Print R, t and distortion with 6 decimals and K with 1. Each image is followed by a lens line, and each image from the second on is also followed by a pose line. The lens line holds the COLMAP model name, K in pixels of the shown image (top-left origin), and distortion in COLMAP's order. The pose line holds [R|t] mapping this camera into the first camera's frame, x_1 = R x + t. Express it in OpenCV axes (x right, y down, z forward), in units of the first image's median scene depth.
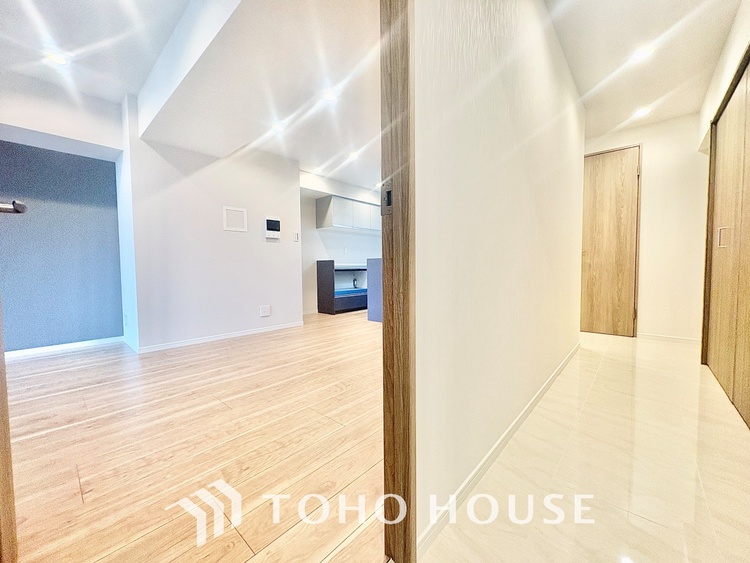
lens RADIAL K [[298.9, 0, 375.0], [0, 298.9, 281.5], [0, 0, 1]] dist [0.000865, 0.000136]
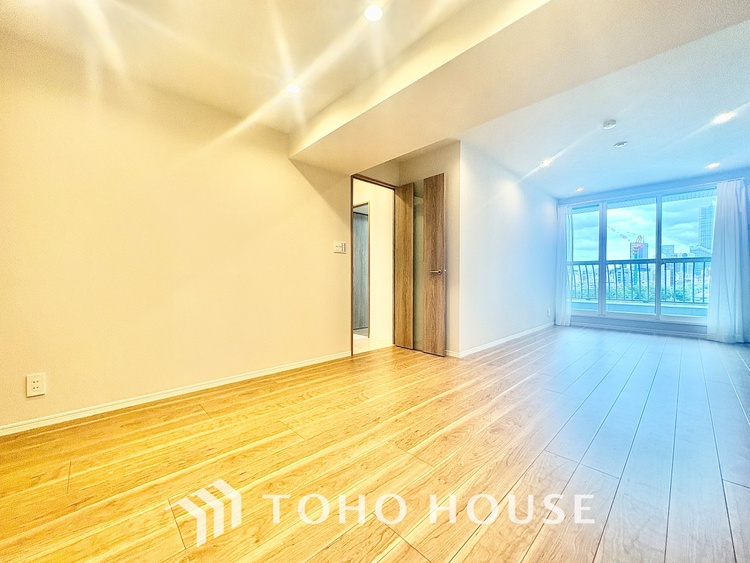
lens RADIAL K [[298.9, 0, 375.0], [0, 298.9, 281.5], [0, 0, 1]] dist [0.000865, 0.000136]
pose [[-0.996352, 0.009335, 0.084832, -0.221016], [0.013997, 0.998414, 0.054531, -0.121833], [-0.084189, 0.055519, -0.994902, 1.794945]]
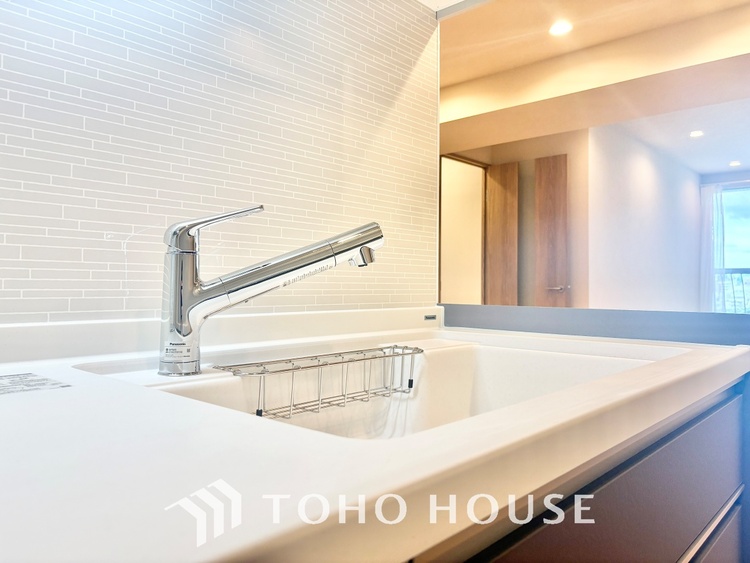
lens RADIAL K [[573.7, 0, 375.0], [0, 573.7, 281.5], [0, 0, 1]] dist [0.001144, -0.001544]
pose [[-0.999905, 0.007171, 0.011792, 0.218917], [0.007656, 0.999104, 0.041631, -0.198888], [-0.011483, 0.041717, -0.999063, 2.349030]]
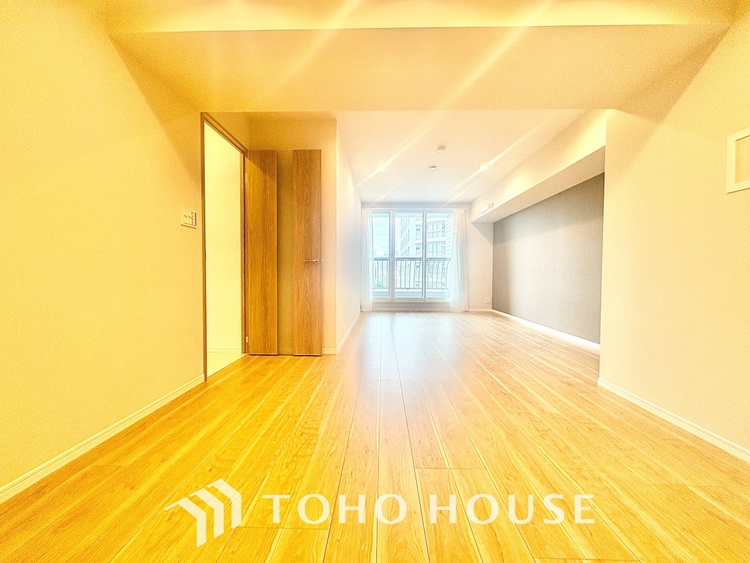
lens RADIAL K [[298.0, 0, 375.0], [0, 298.0, 281.5], [0, 0, 1]] dist [-0.000521, 0.000214]
pose [[-0.764013, 0.025590, -0.644693, 0.221582], [-0.024099, 0.997384, 0.068148, -0.091817], [0.644750, 0.067602, -0.761398, 1.464074]]
